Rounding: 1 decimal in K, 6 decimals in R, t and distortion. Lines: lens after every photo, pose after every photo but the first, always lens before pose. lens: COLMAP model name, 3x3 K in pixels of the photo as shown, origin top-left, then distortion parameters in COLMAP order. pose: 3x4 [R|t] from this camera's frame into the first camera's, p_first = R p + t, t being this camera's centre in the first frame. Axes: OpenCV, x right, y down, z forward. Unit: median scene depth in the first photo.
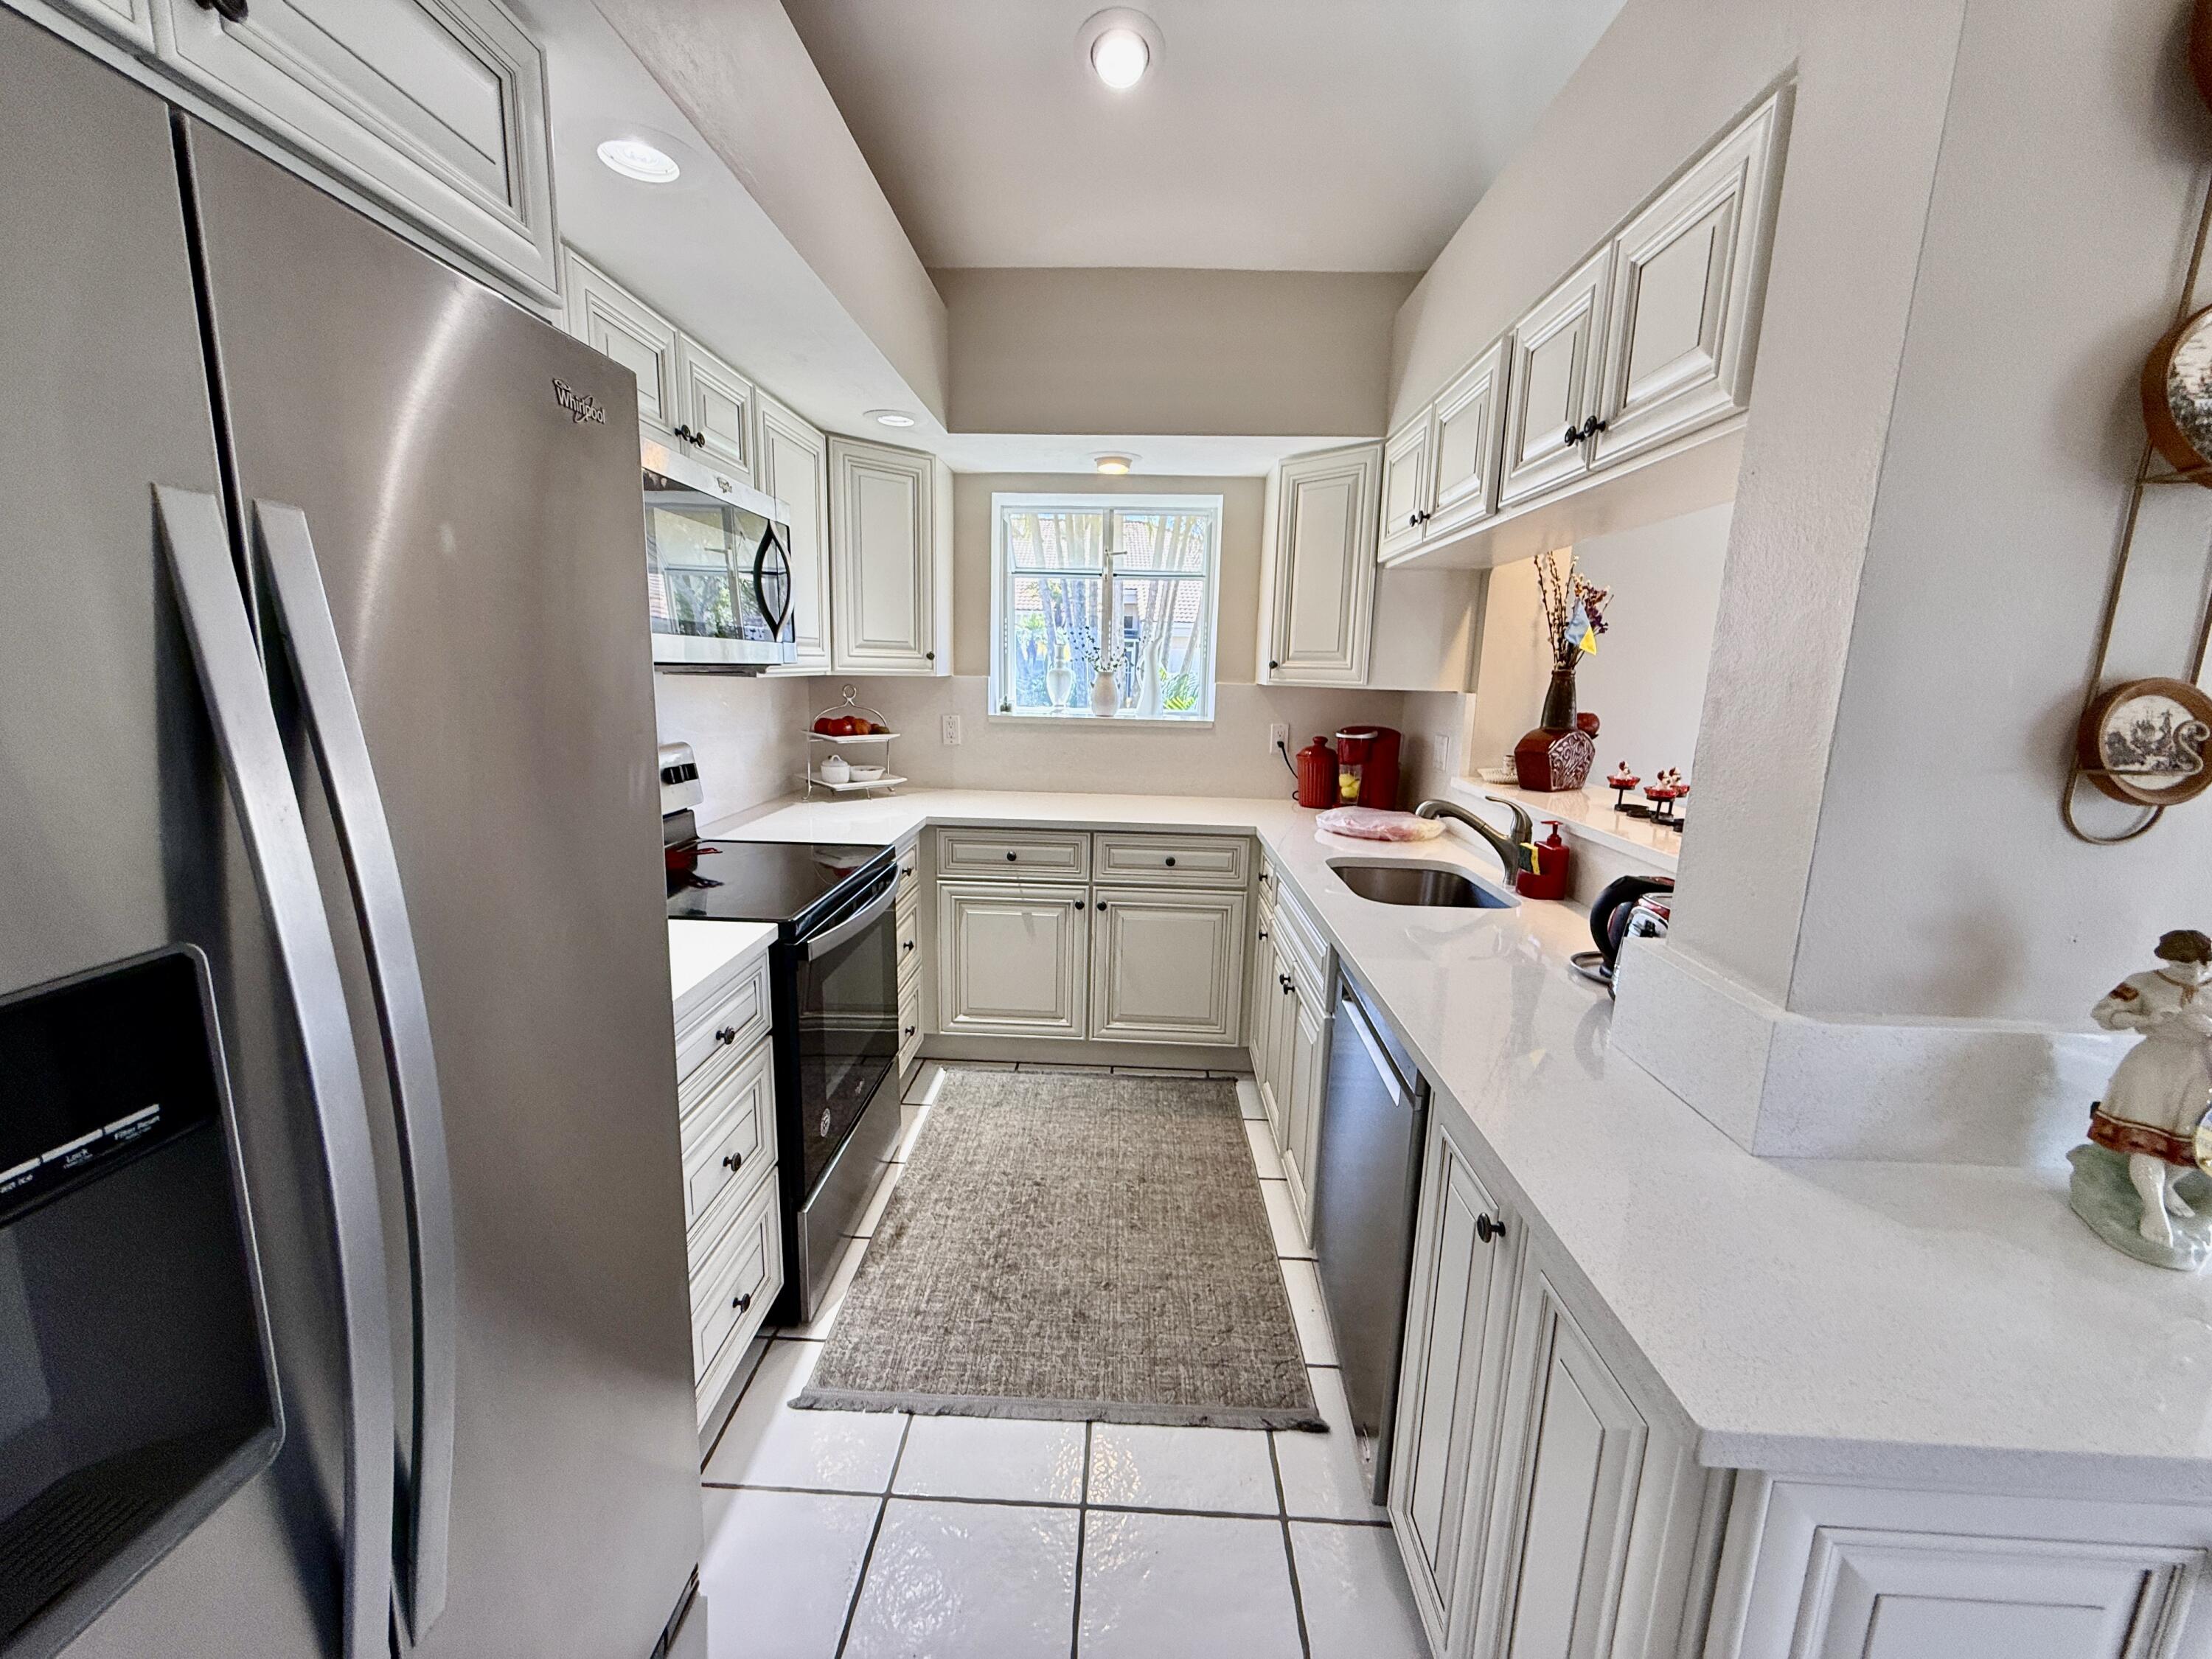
lens RADIAL K [[882.5, 0, 1098.5], [0, 882.5, 829.1], [0, 0, 1]] dist [-0.002226, 0.000443]
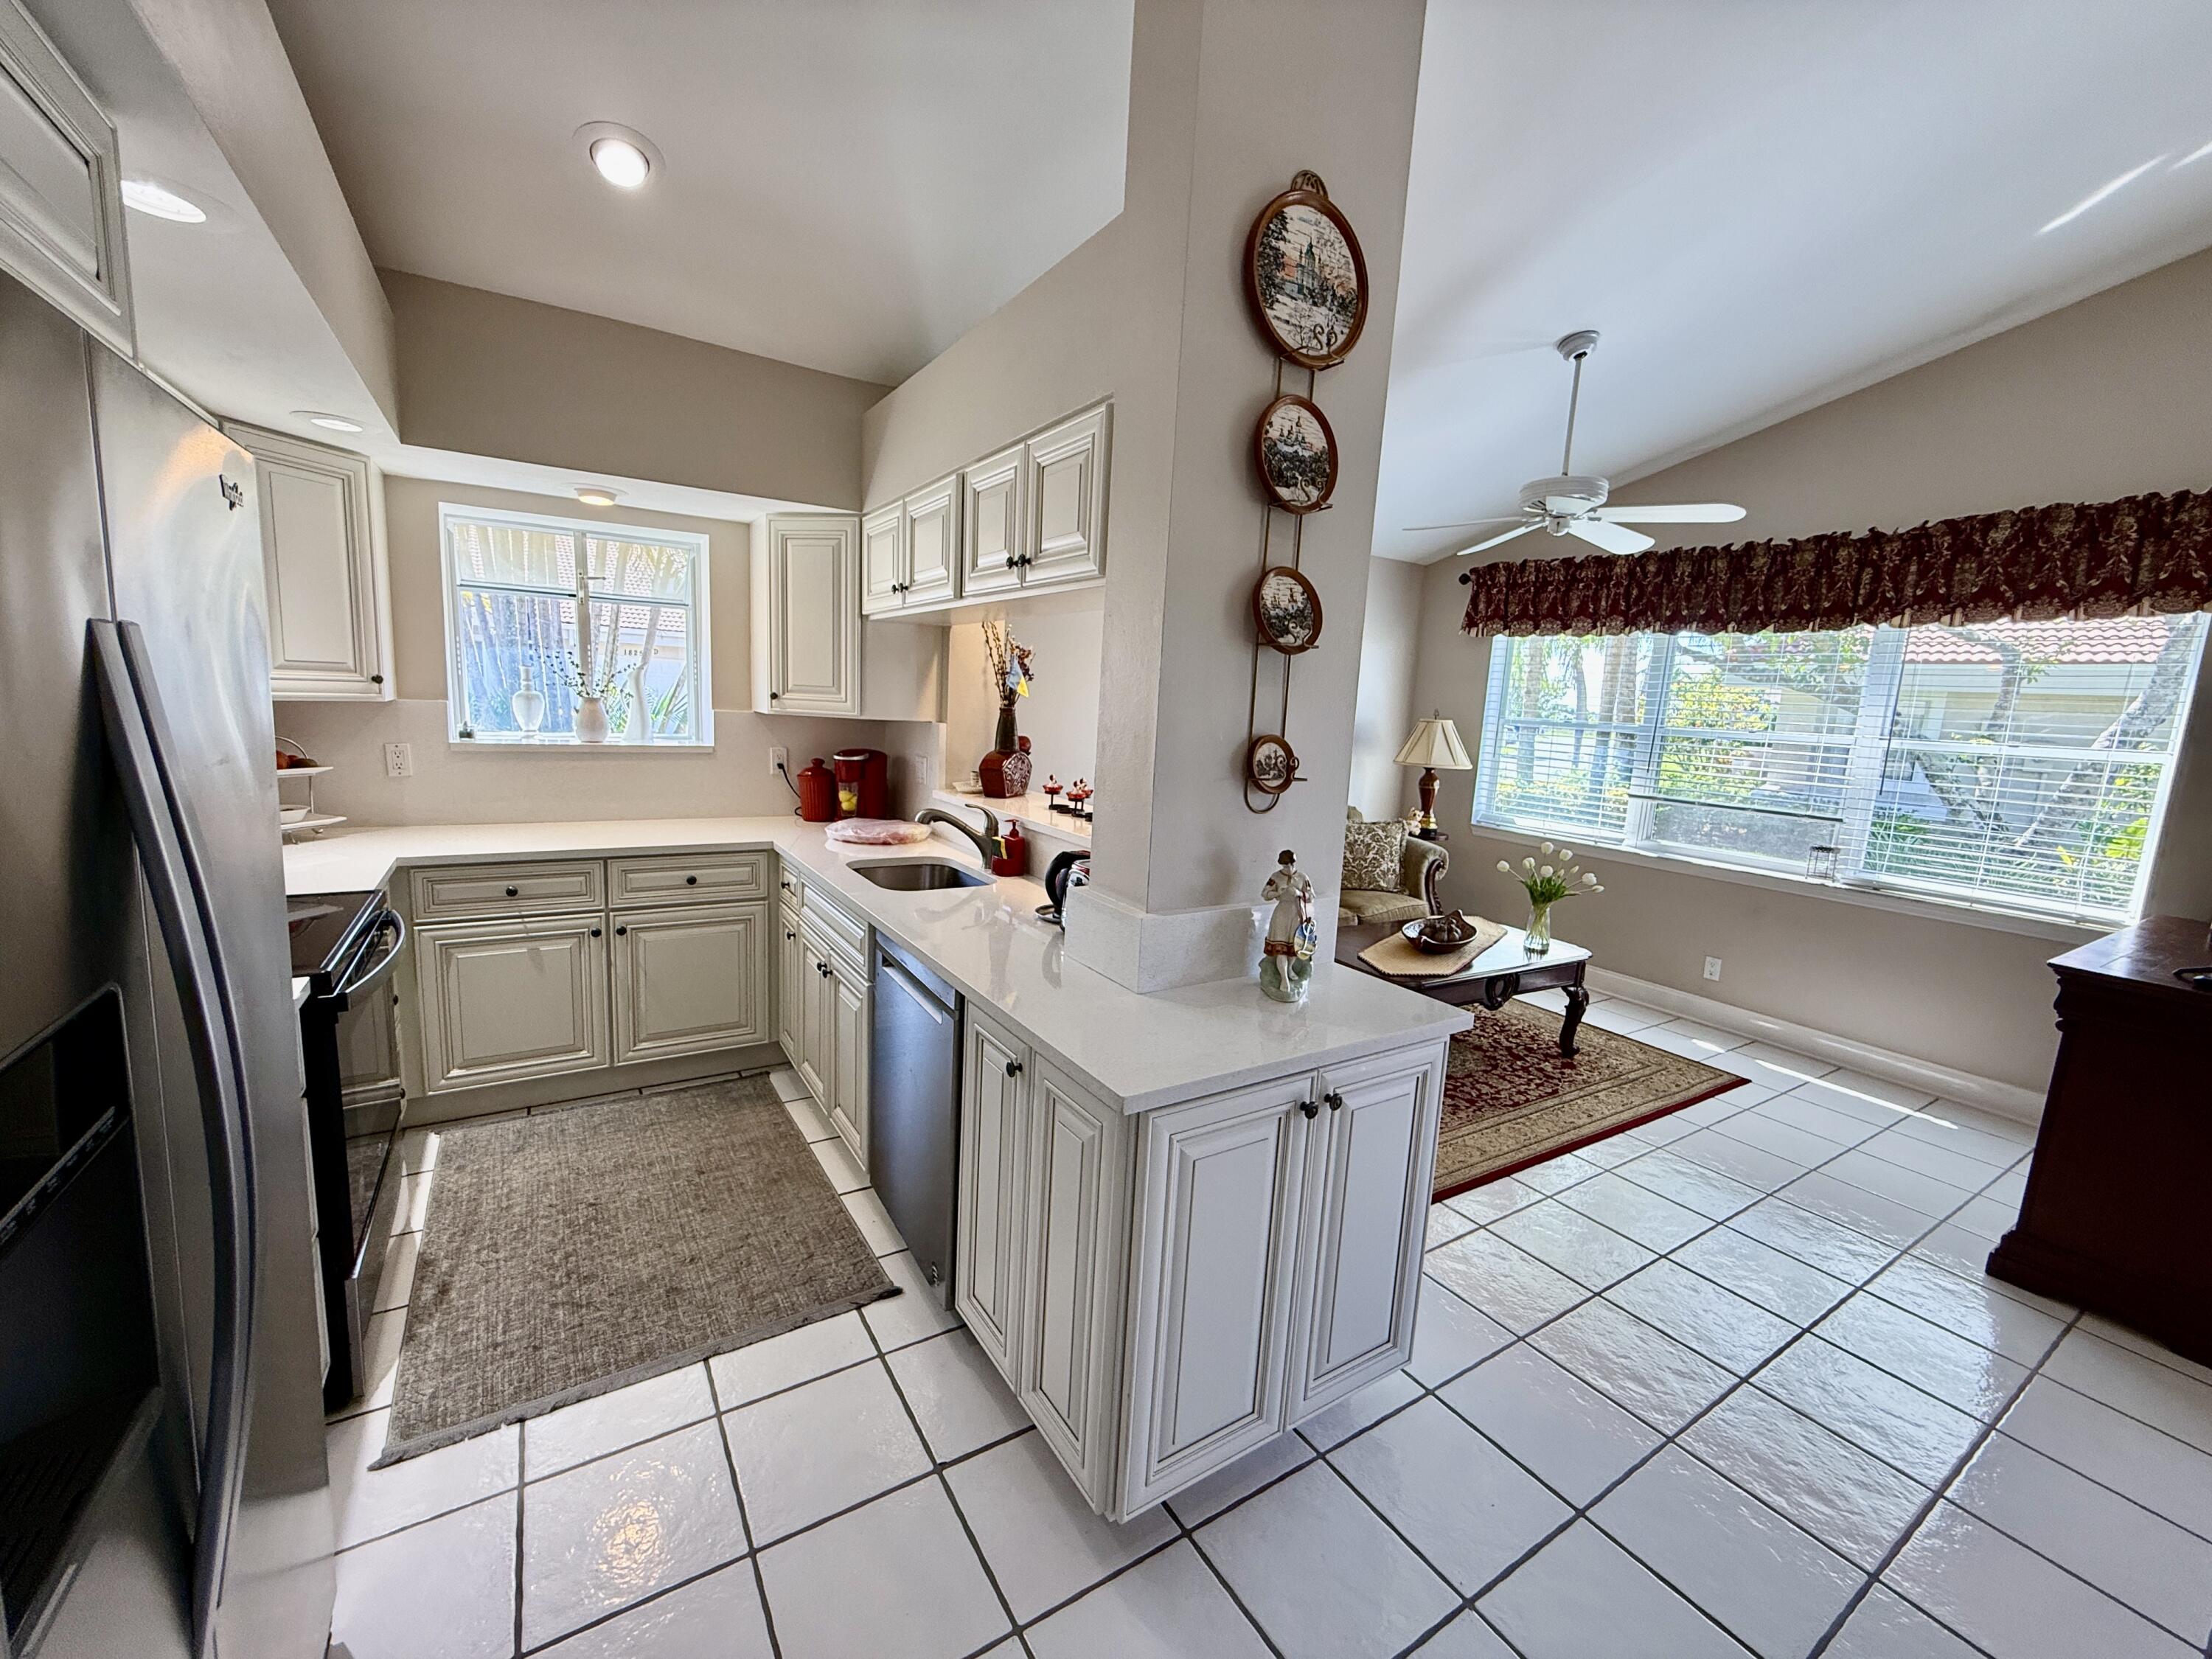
lens RADIAL K [[882.5, 0, 1100.7], [0, 882.5, 829.9], [0, 0, 1]] dist [-0.002226, 0.000443]
pose [[0.822853, -0.068319, 0.564132, -0.143578], [0.075016, 0.997118, 0.011335, 0.001808], [-0.563281, 0.032992, 0.825607, -0.208377]]
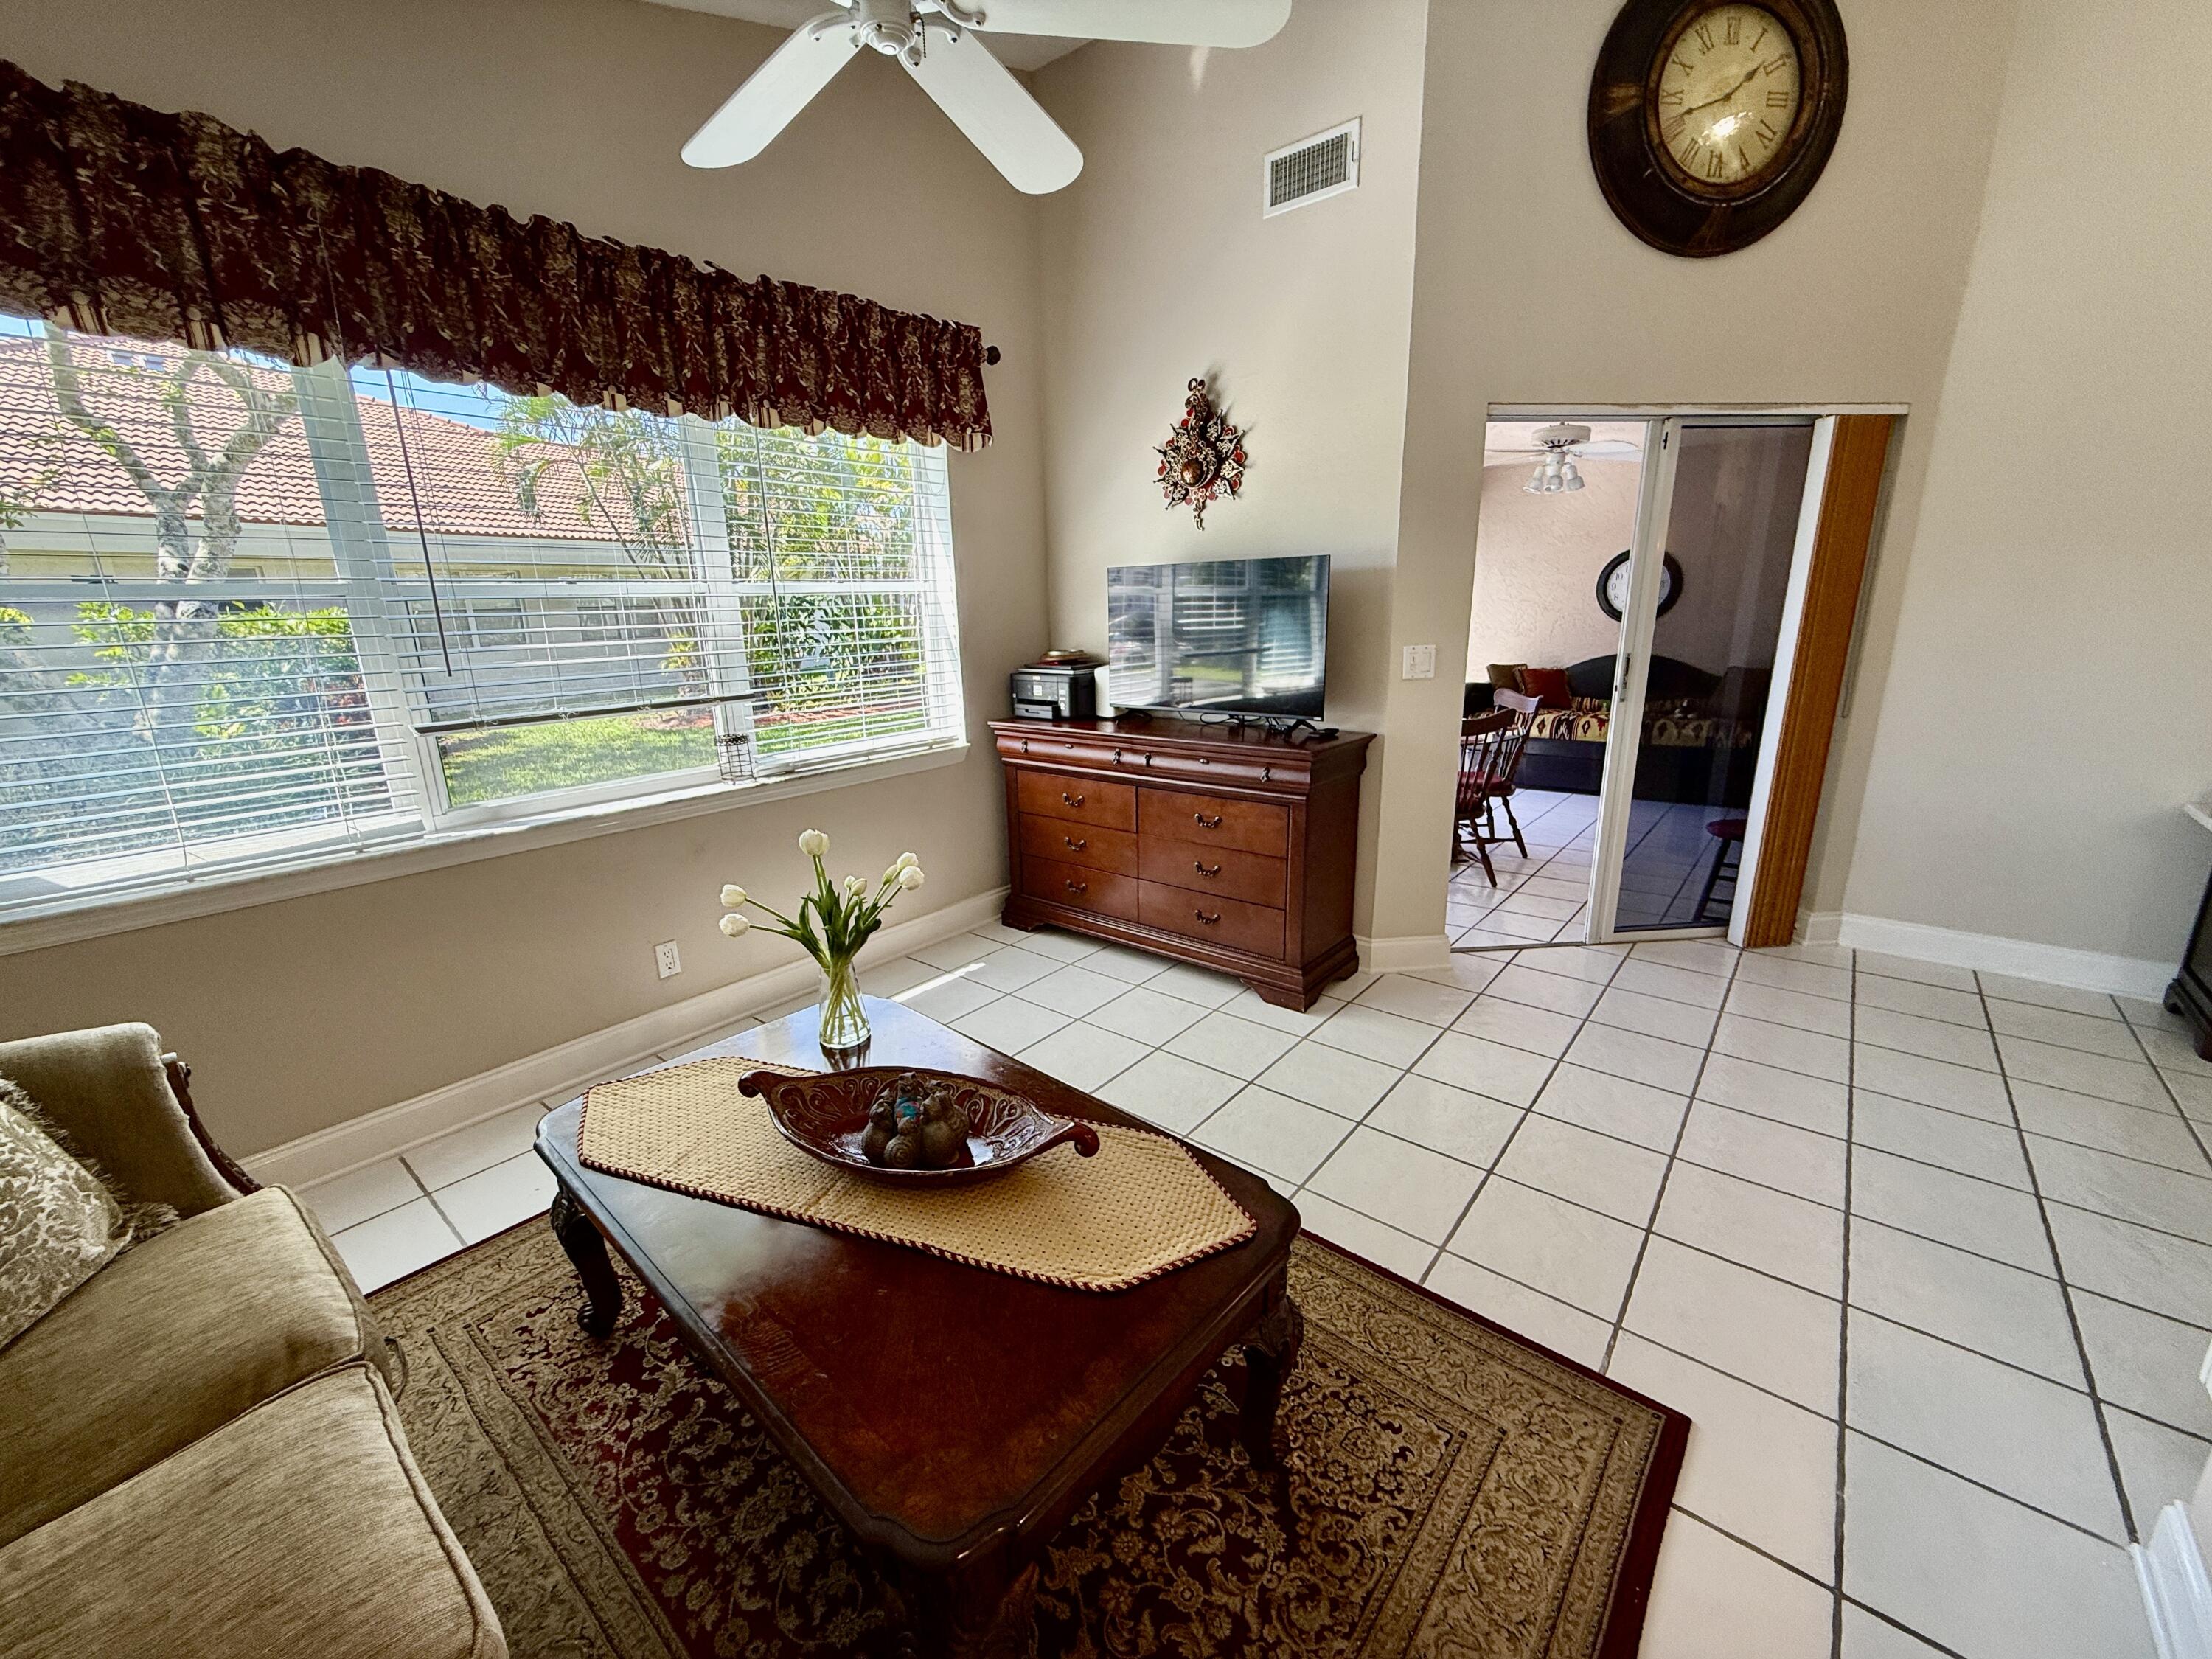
lens RADIAL K [[882.5, 0, 1099.9], [0, 882.5, 833.8], [0, 0, 1]] dist [-0.002226, 0.000443]
pose [[-0.795393, -0.164577, 0.583322, 0.882607], [0.114240, 0.904469, 0.410957, -0.187667], [-0.595230, 0.393511, -0.700607, 1.140829]]
